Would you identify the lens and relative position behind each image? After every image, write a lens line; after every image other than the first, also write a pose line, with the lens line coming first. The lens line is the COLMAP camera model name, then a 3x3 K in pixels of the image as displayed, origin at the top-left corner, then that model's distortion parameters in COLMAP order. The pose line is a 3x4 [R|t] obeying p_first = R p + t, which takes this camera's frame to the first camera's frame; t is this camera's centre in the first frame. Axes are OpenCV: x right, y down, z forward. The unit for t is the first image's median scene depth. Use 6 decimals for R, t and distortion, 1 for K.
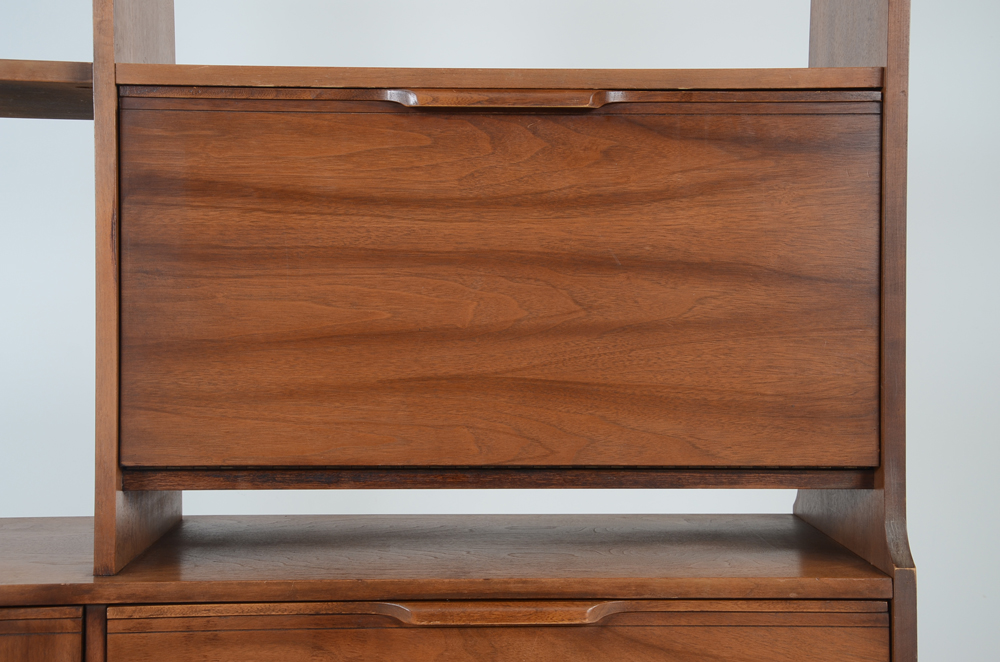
lens RADIAL K [[1471.1, 0, 499.6], [0, 1471.1, 330.4], [0, 0, 1]] dist [0.197770, 0.000000]
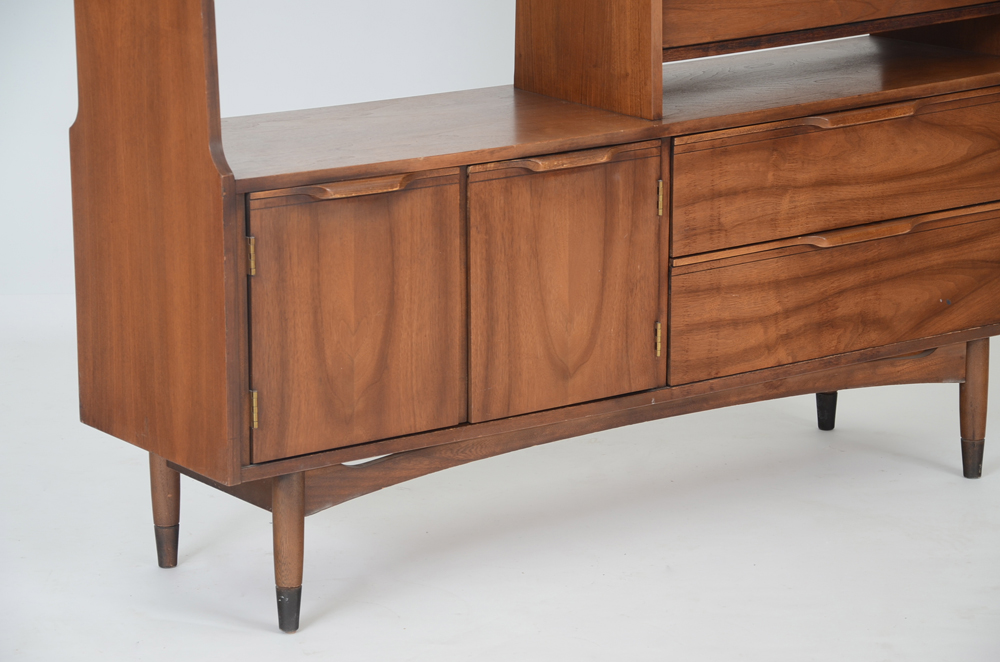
lens RADIAL K [[3375.7, 0, 500.5], [0, 3375.7, 331.1], [0, 0, 1]] dist [0.891487, 0.000000]
pose [[0.835382, -0.143872, 0.530506, -2.289119], [0.030947, 0.975917, 0.215935, -0.384891], [-0.548797, -0.163971, 0.819716, -1.816479]]
